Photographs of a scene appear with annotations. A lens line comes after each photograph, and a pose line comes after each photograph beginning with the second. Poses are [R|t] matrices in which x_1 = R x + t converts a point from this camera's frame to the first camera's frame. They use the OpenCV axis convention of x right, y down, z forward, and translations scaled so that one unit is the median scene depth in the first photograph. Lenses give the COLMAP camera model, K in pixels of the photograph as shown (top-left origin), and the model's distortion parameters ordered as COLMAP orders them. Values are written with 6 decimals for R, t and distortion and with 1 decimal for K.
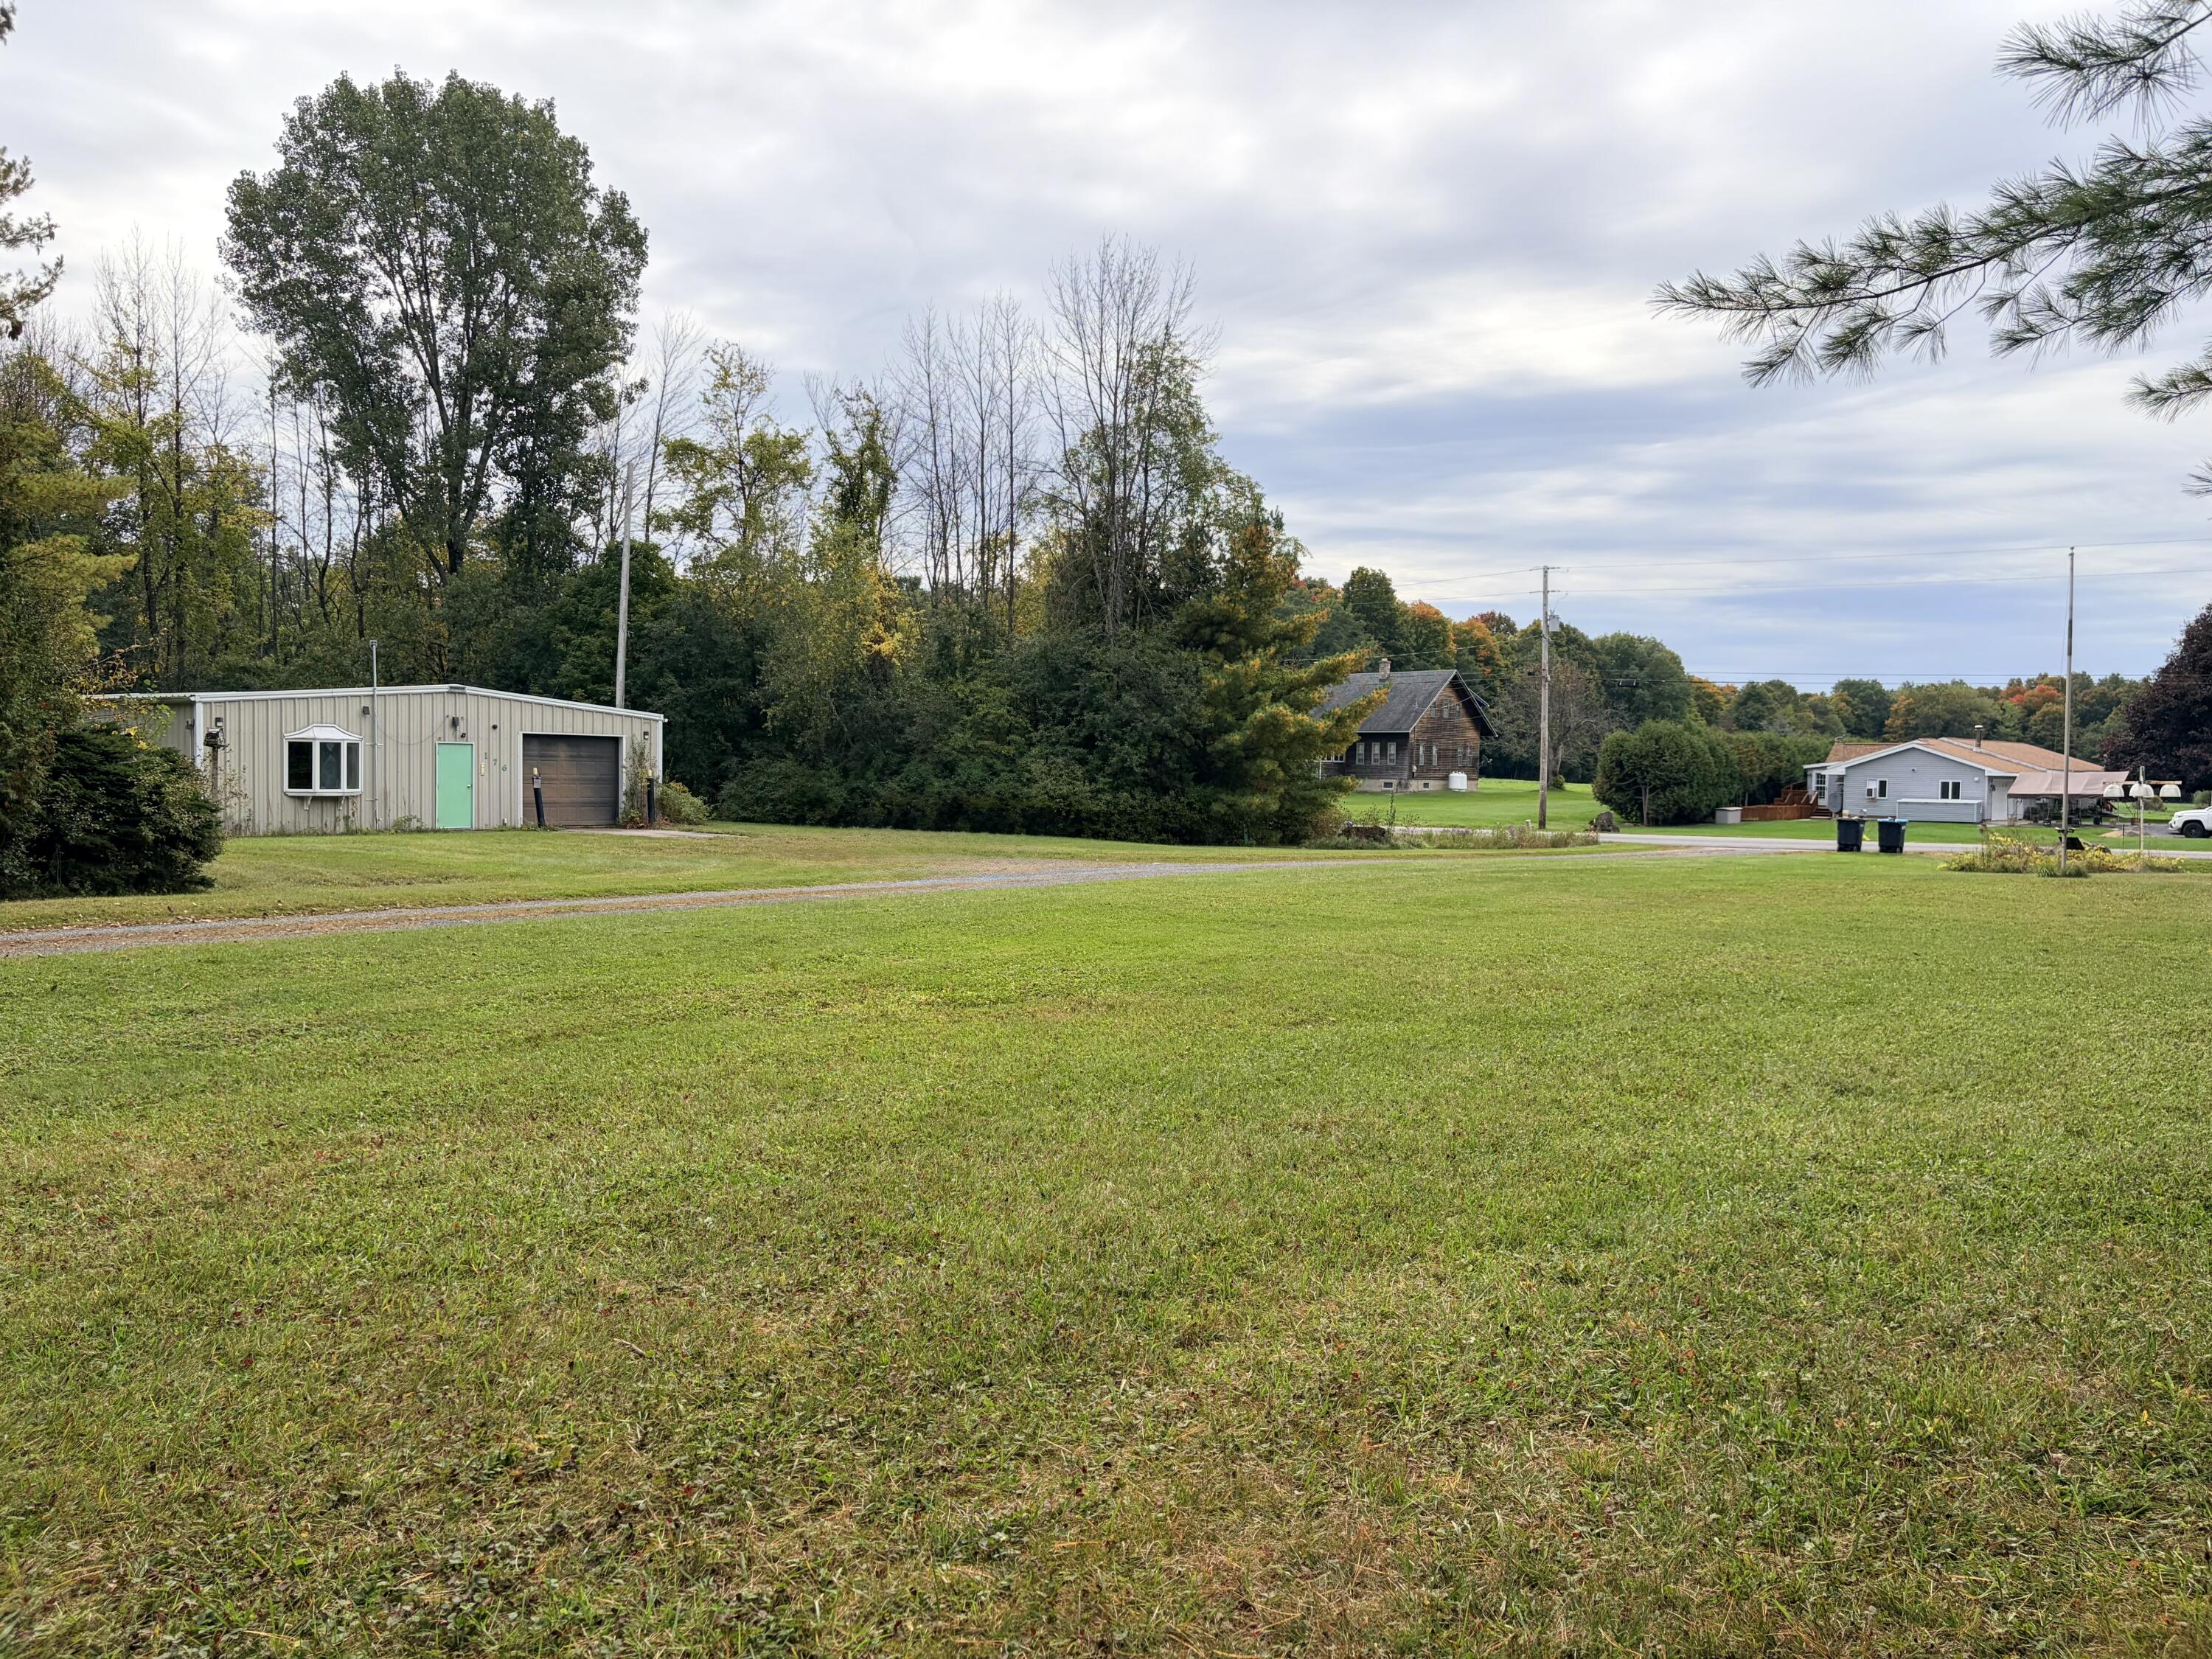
lens RADIAL K [[1656.6, 0, 1106.0], [0, 1656.6, 829.5], [0, 0, 1]] dist [0.011481, 0.004289]
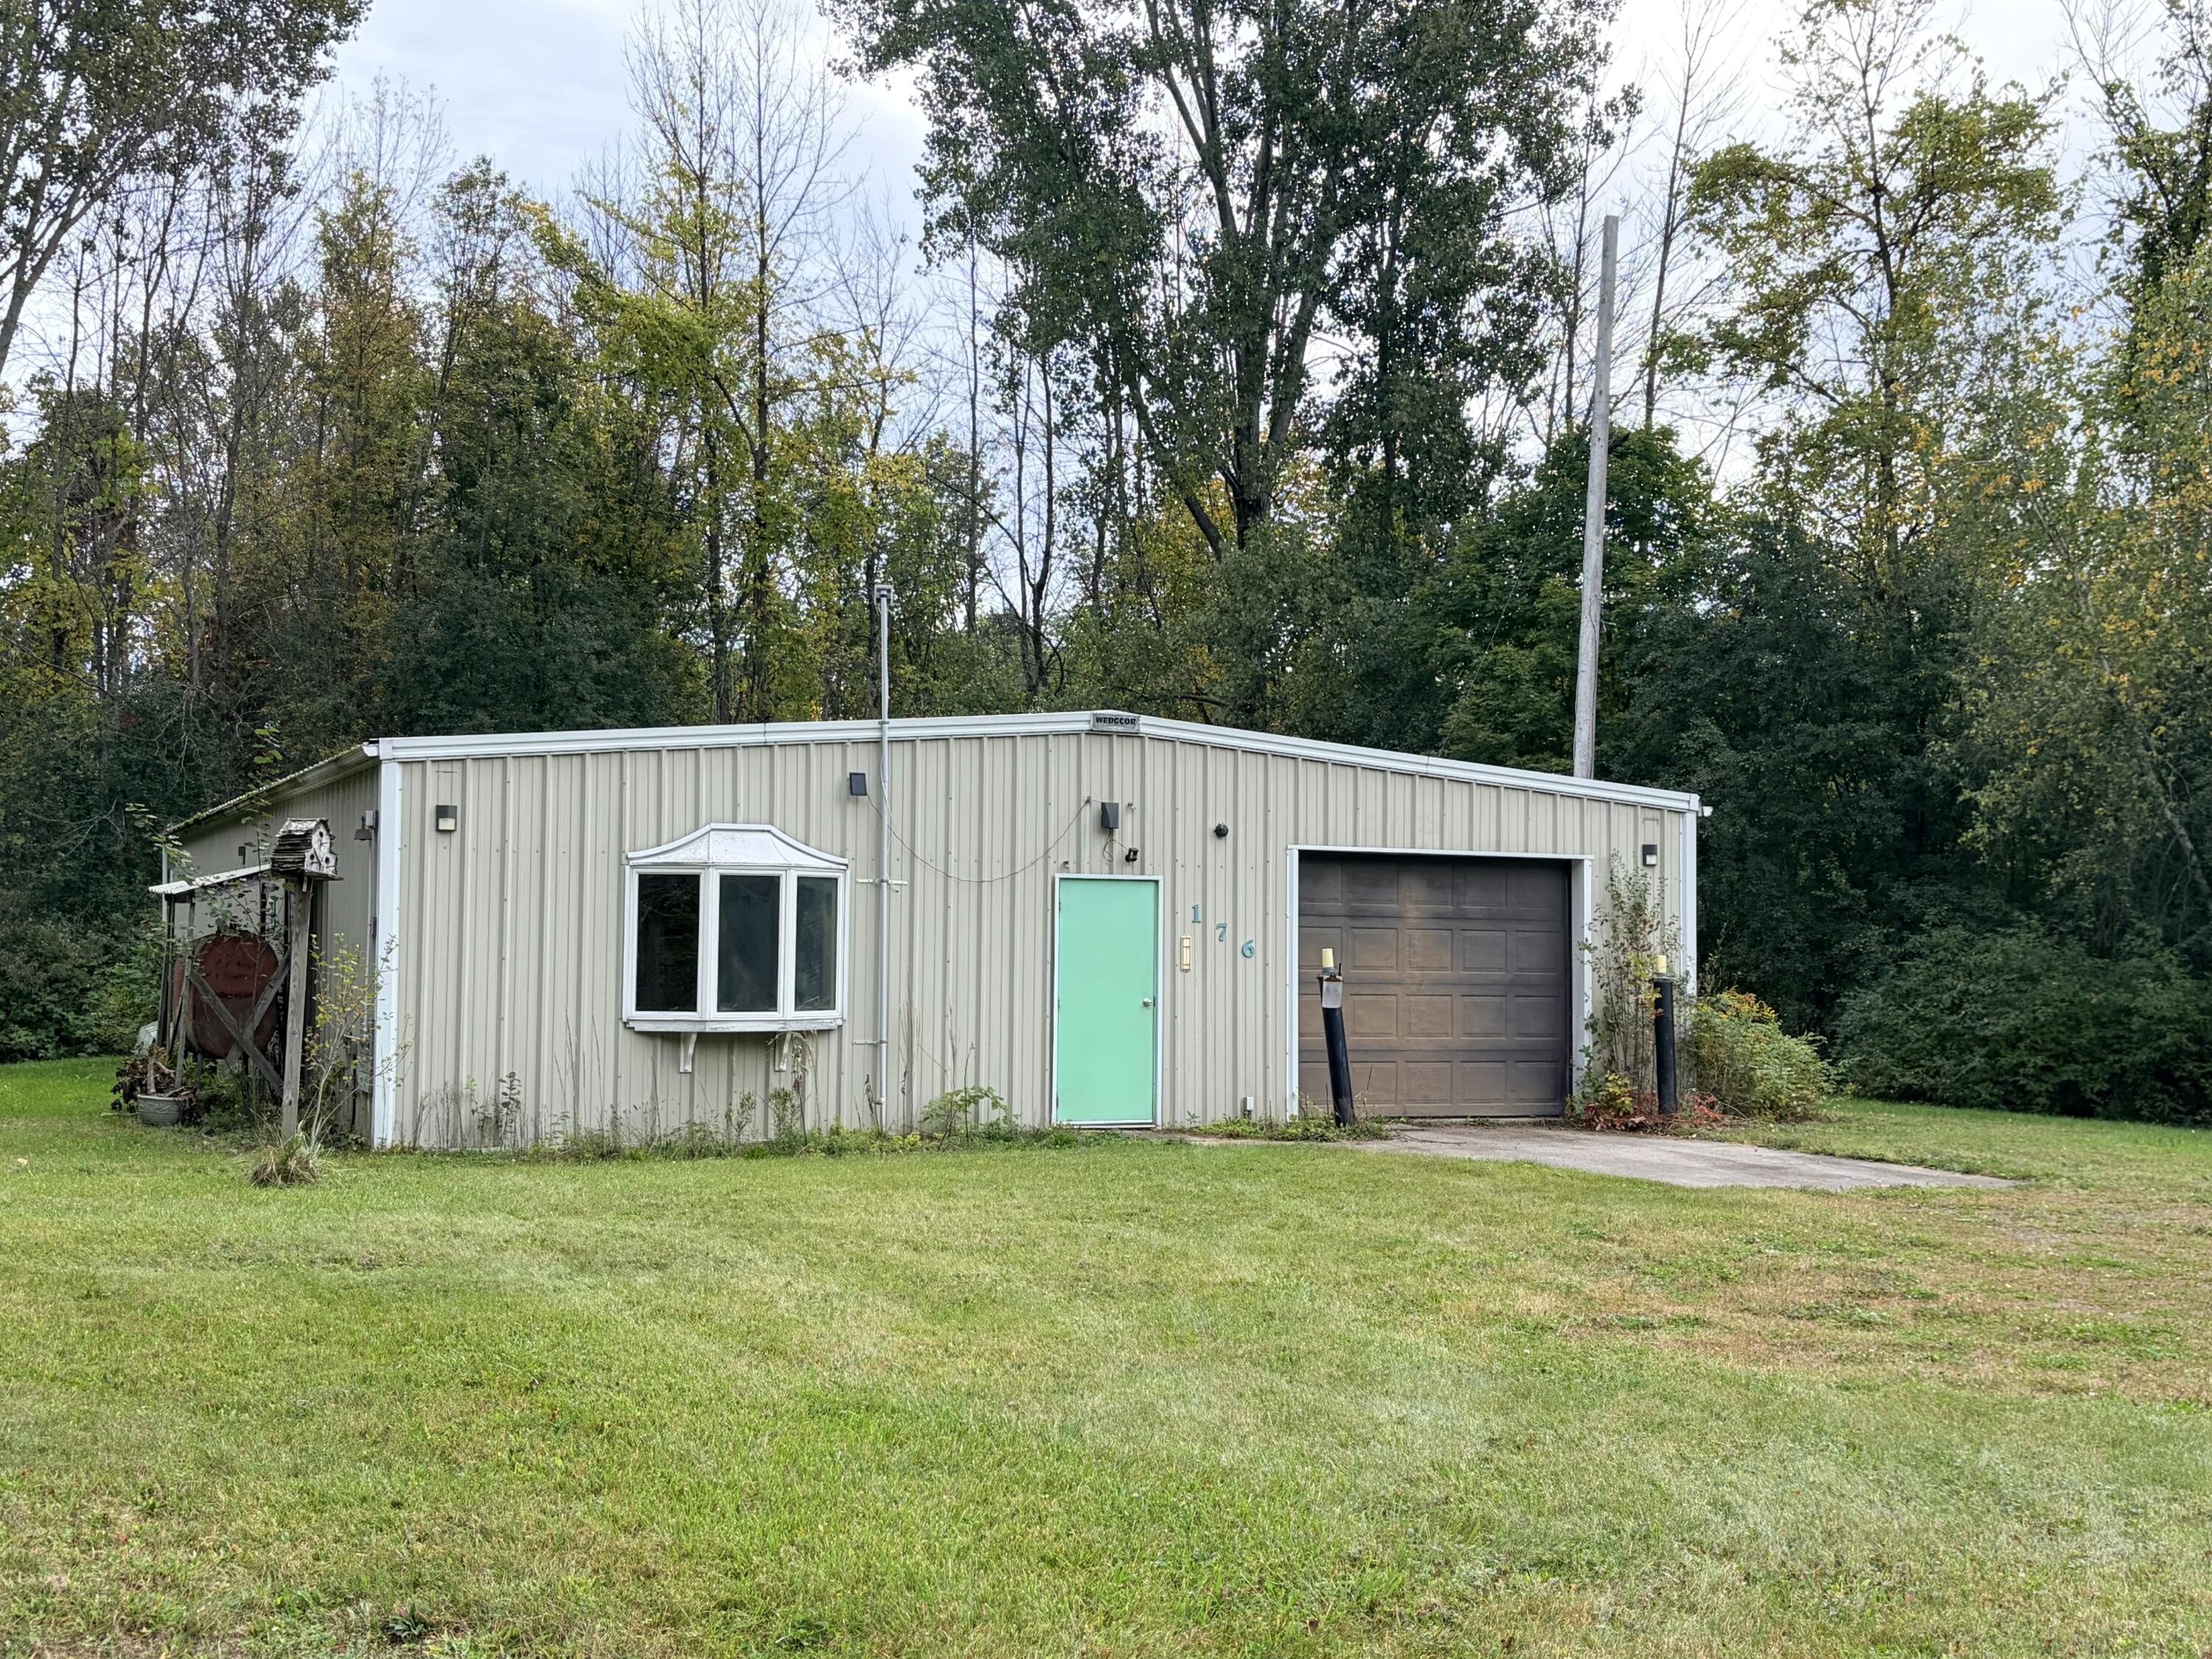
lens RADIAL K [[2634.9, 0, 1106.0], [0, 2634.9, 829.5], [0, 0, 1]] dist [0.020124, -0.034293]
pose [[0.891827, -0.027610, -0.451533, -0.106650], [-0.013230, 0.996117, -0.087041, -0.010598], [0.452182, 0.083600, 0.887999, 0.377193]]
